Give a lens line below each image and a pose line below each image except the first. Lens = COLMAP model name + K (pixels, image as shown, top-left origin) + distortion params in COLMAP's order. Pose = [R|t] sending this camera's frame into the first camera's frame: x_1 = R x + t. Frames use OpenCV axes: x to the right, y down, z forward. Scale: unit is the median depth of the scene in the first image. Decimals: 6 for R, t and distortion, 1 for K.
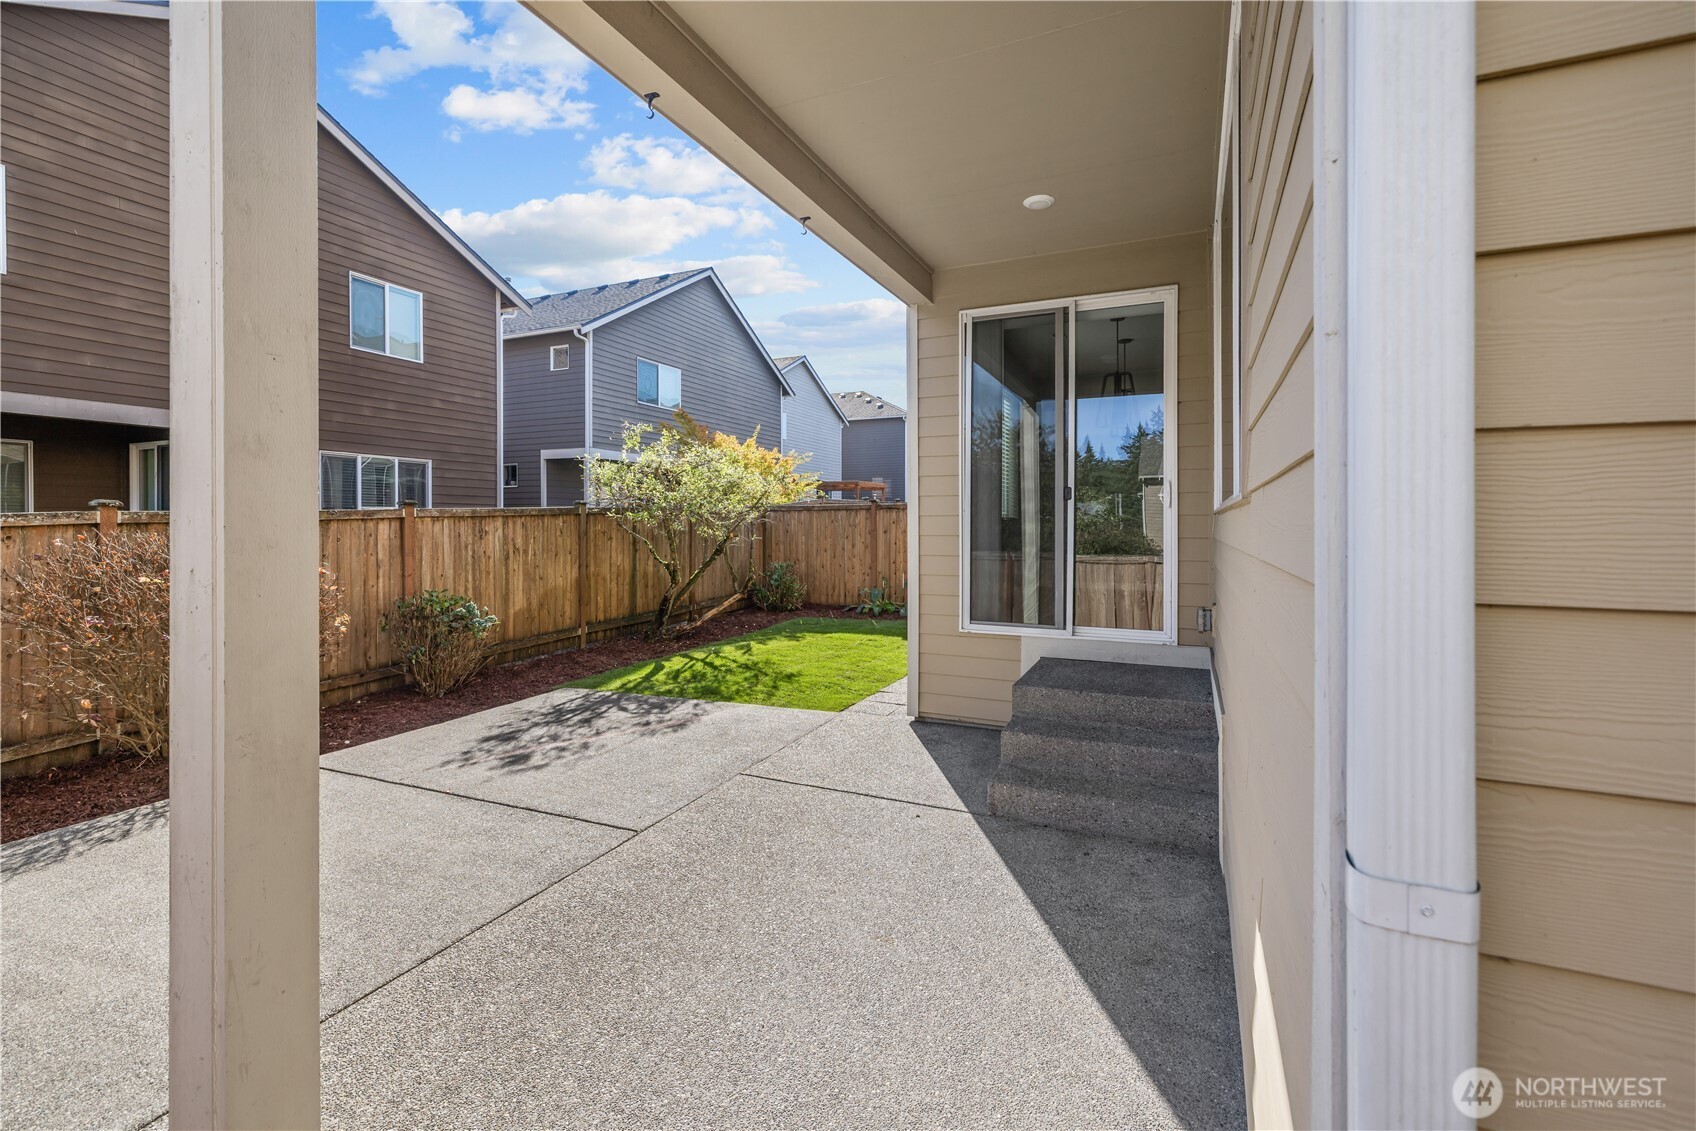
lens RADIAL K [[731.0, 0, 842.9], [0, 731.0, 521.5], [0, 0, 1]] dist [0.001764, 0.000321]
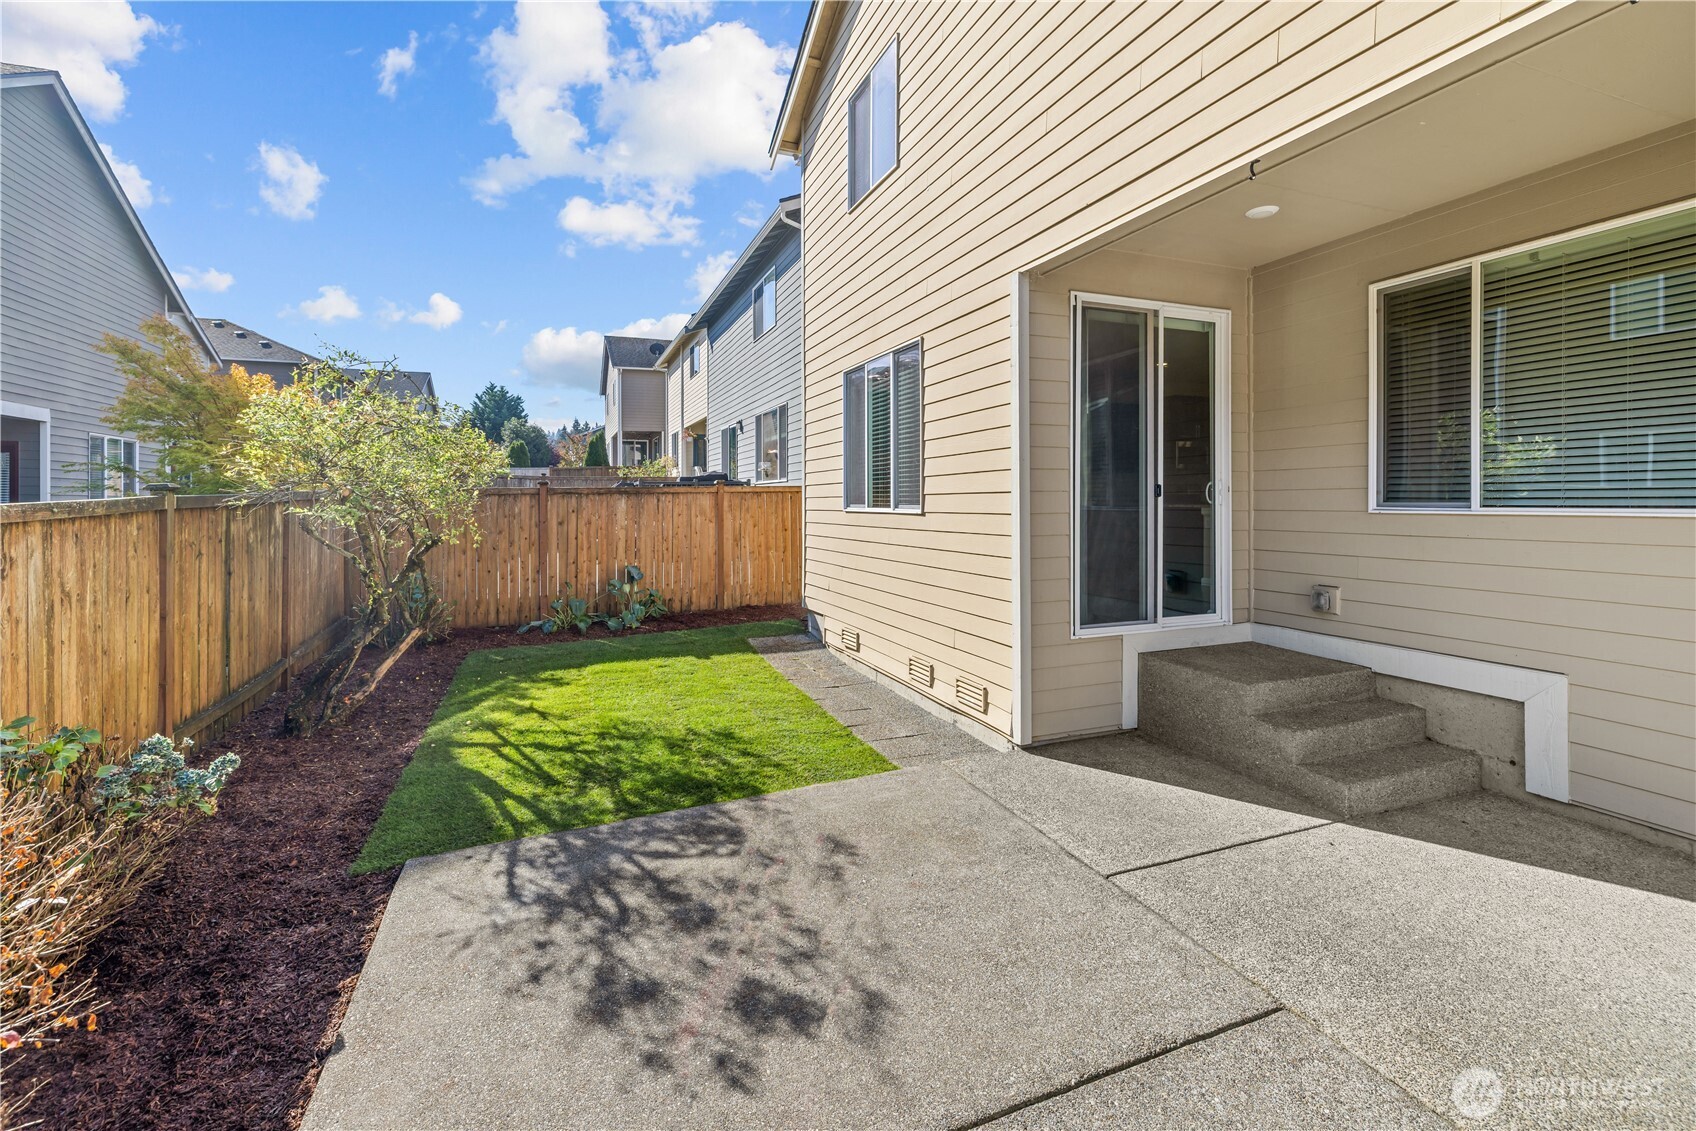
lens RADIAL K [[745.1, 0, 846.4], [0, 745.1, 498.0], [0, 0, 1]] dist [0.001509, 0.000217]
pose [[0.690152, -0.004851, 0.723648, -0.446944], [0.004948, 0.999986, 0.001984, -0.019065], [-0.723647, 0.002212, 0.690167, 0.349265]]
